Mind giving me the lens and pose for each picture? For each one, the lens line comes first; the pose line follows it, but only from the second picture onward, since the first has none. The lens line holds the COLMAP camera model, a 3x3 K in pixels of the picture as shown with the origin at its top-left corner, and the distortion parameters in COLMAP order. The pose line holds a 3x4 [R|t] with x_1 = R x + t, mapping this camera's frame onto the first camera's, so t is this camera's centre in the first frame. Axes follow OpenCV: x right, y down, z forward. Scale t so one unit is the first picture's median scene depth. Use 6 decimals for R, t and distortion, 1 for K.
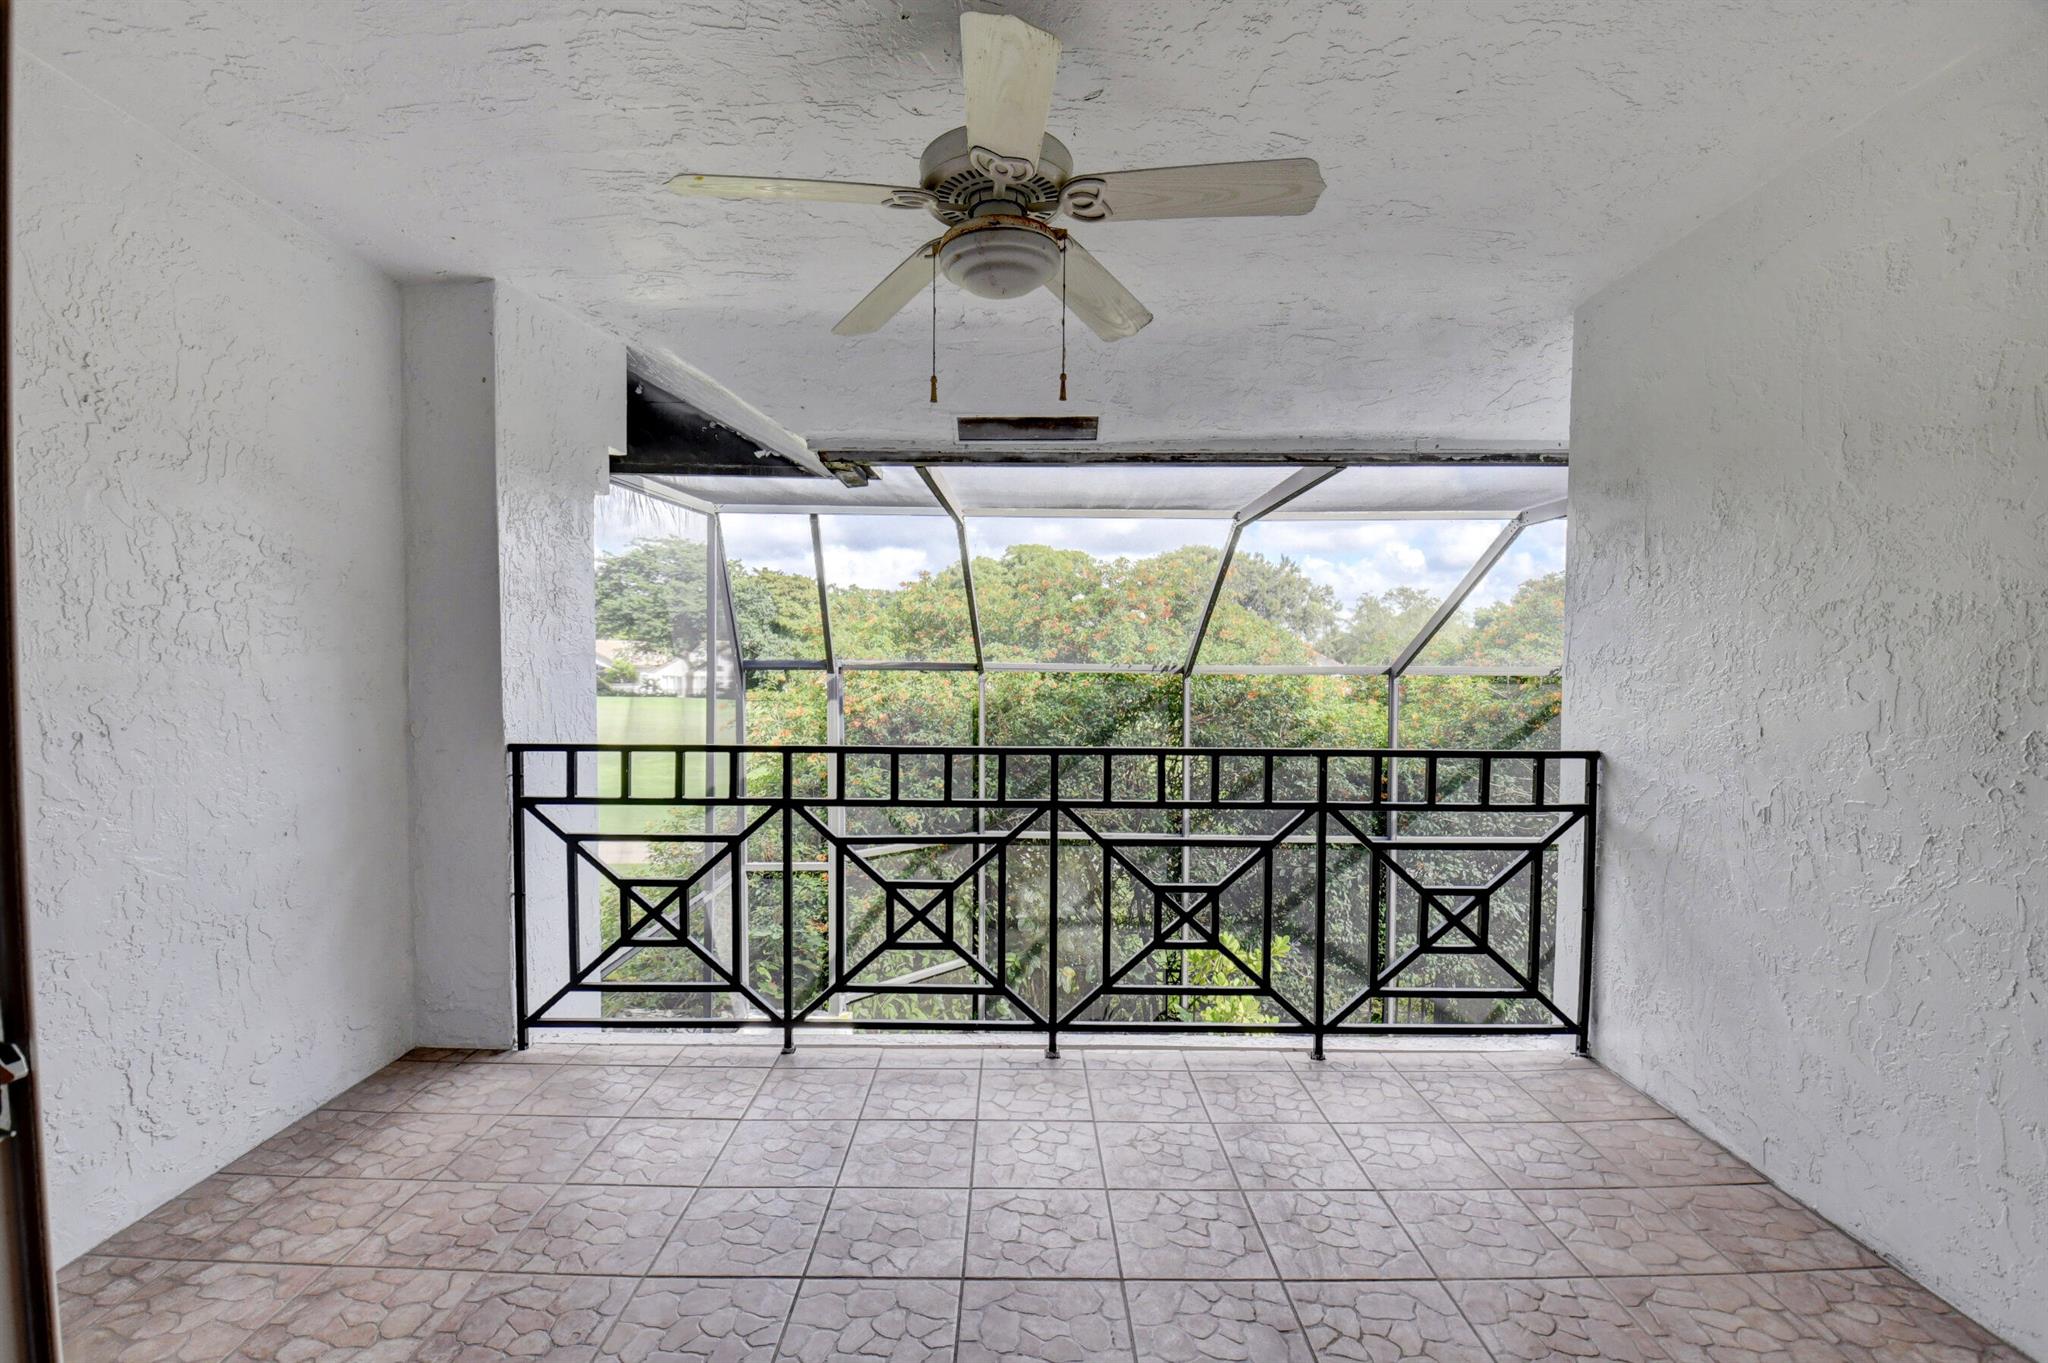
lens RADIAL K [[900.6, 0, 1022.1], [0, 900.6, 689.9], [0, 0, 1]] dist [-0.001544, -0.015317]
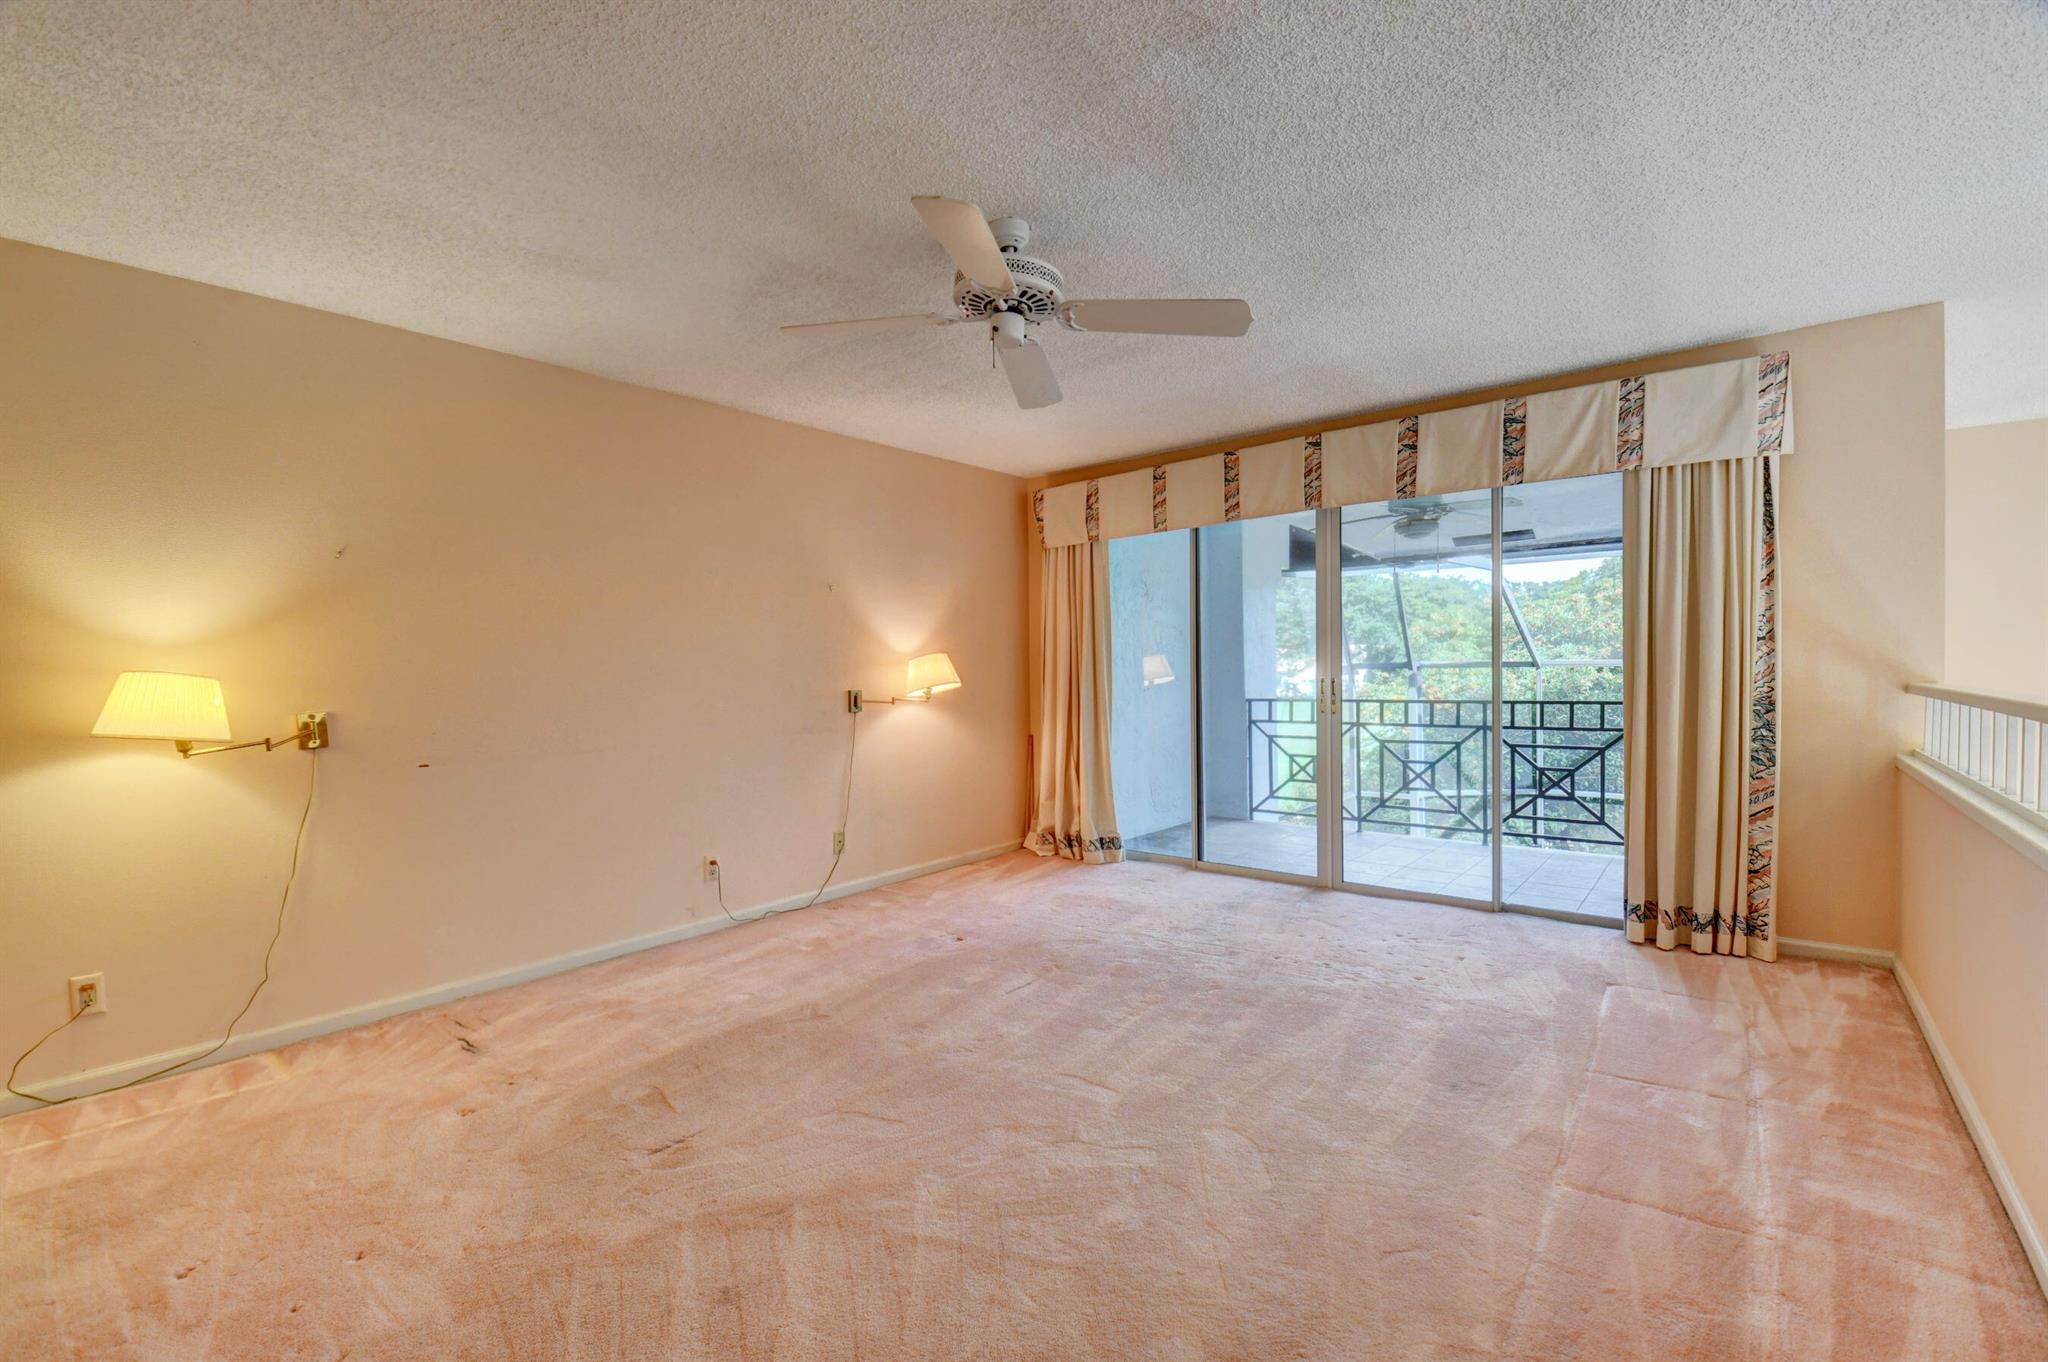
lens RADIAL K [[900.6, 0, 1022.0], [0, 900.6, 693.7], [0, 0, 1]] dist [-0.001544, -0.015317]
pose [[0.777119, -0.002310, -0.629349, 0.525309], [0.002064, 0.999997, -0.001123, 0.048597], [0.629350, -0.000426, 0.777122, -1.348967]]
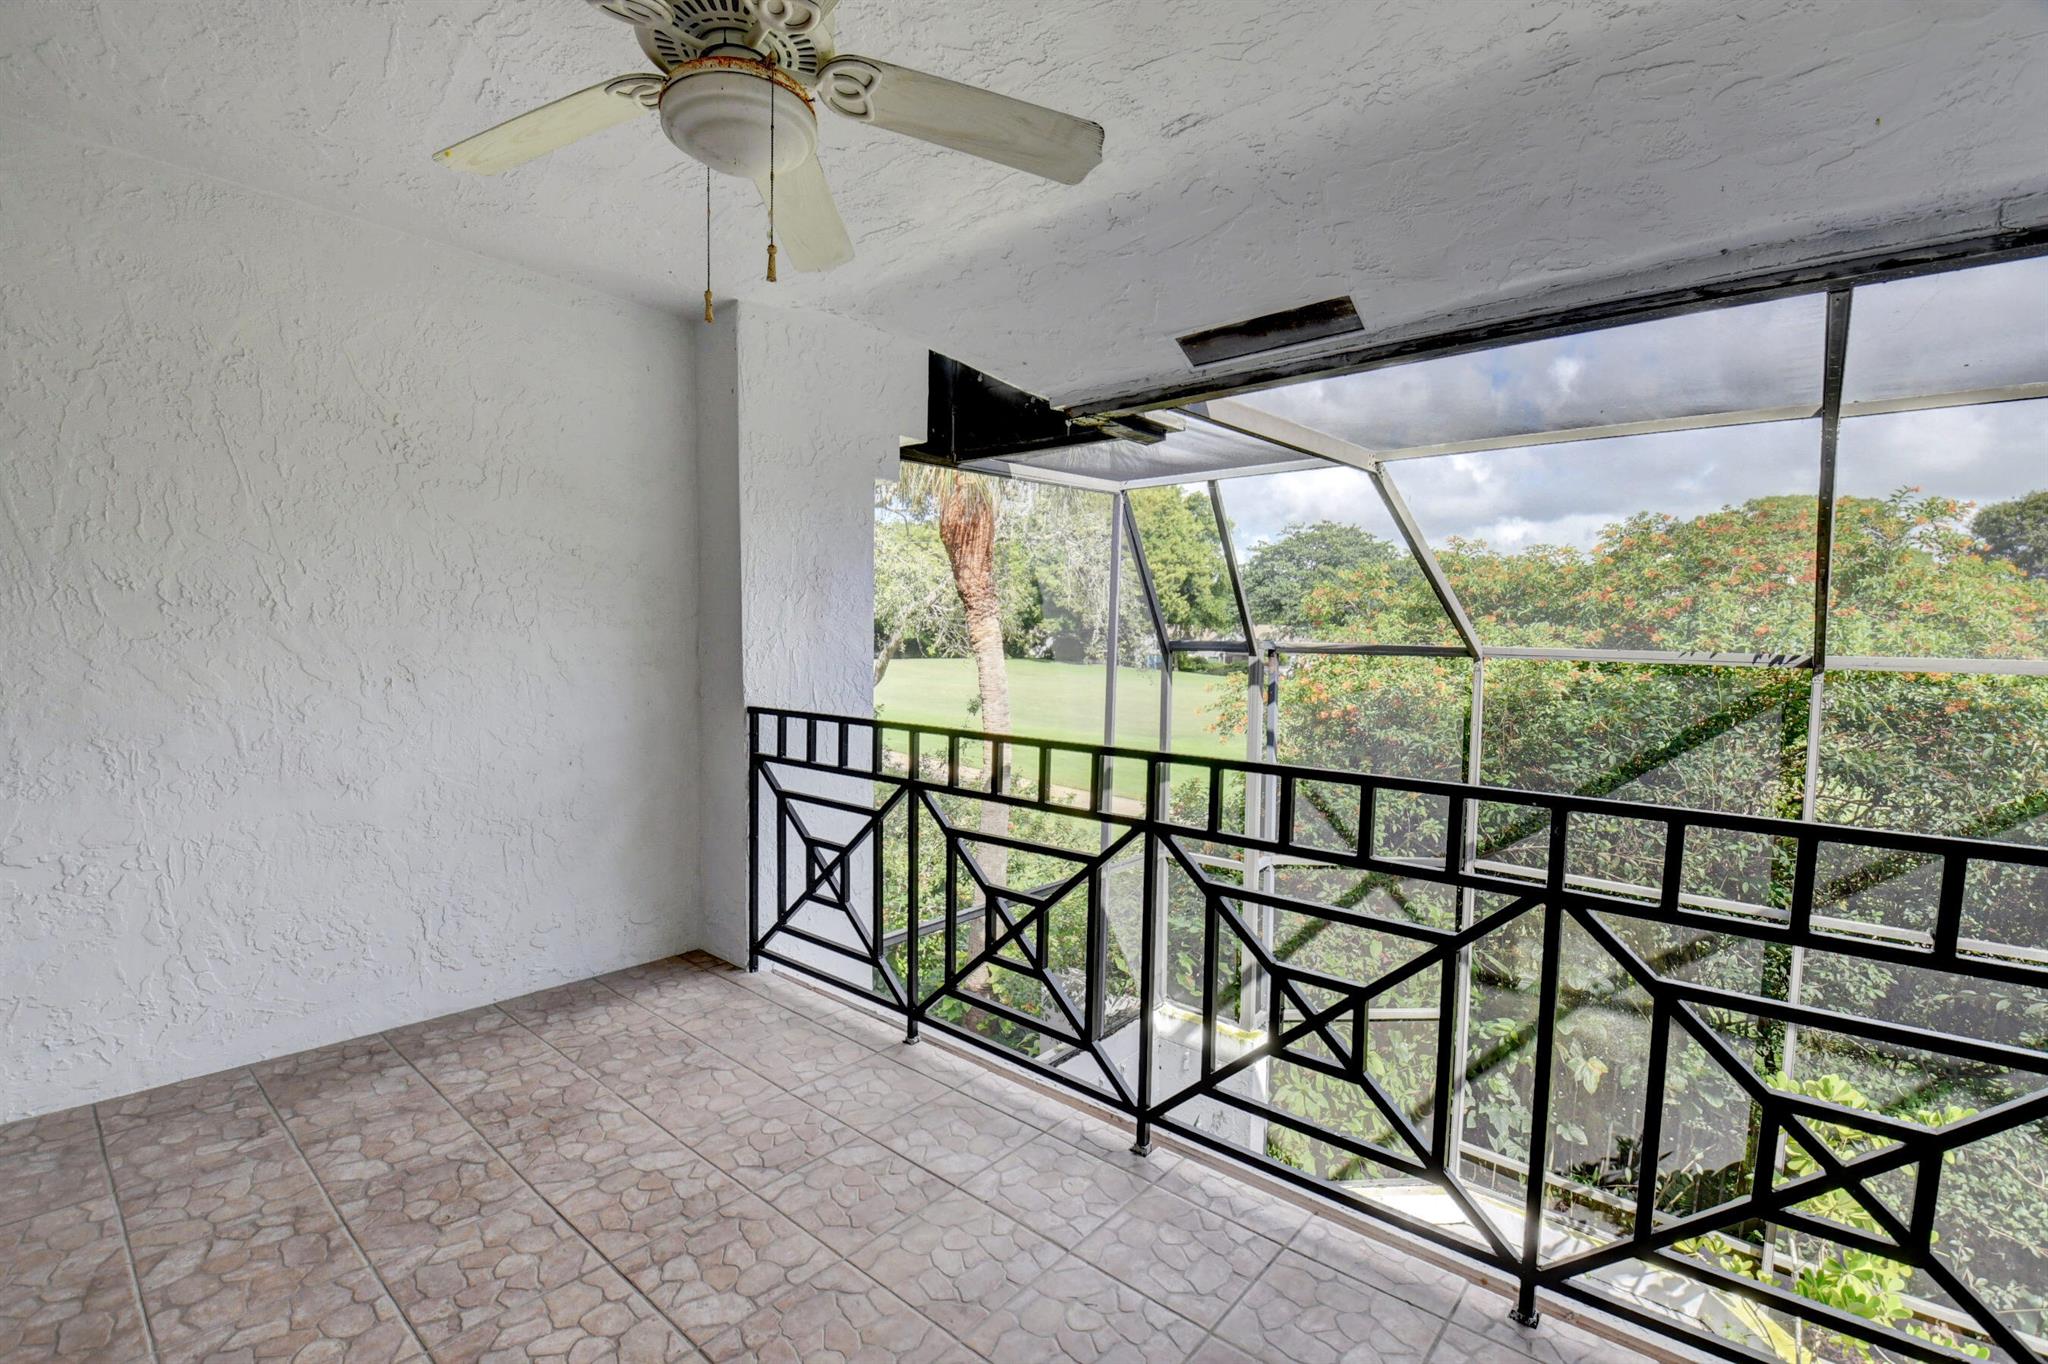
lens RADIAL K [[900.6, 0, 1017.4], [0, 900.6, 691.7], [0, 0, 1]] dist [-0.001544, -0.015317]
pose [[0.758940, 0.044252, -0.649655, 0.436861], [-0.032301, 0.999018, 0.030315, -0.004611], [0.650359, -0.002022, 0.759625, 0.347326]]
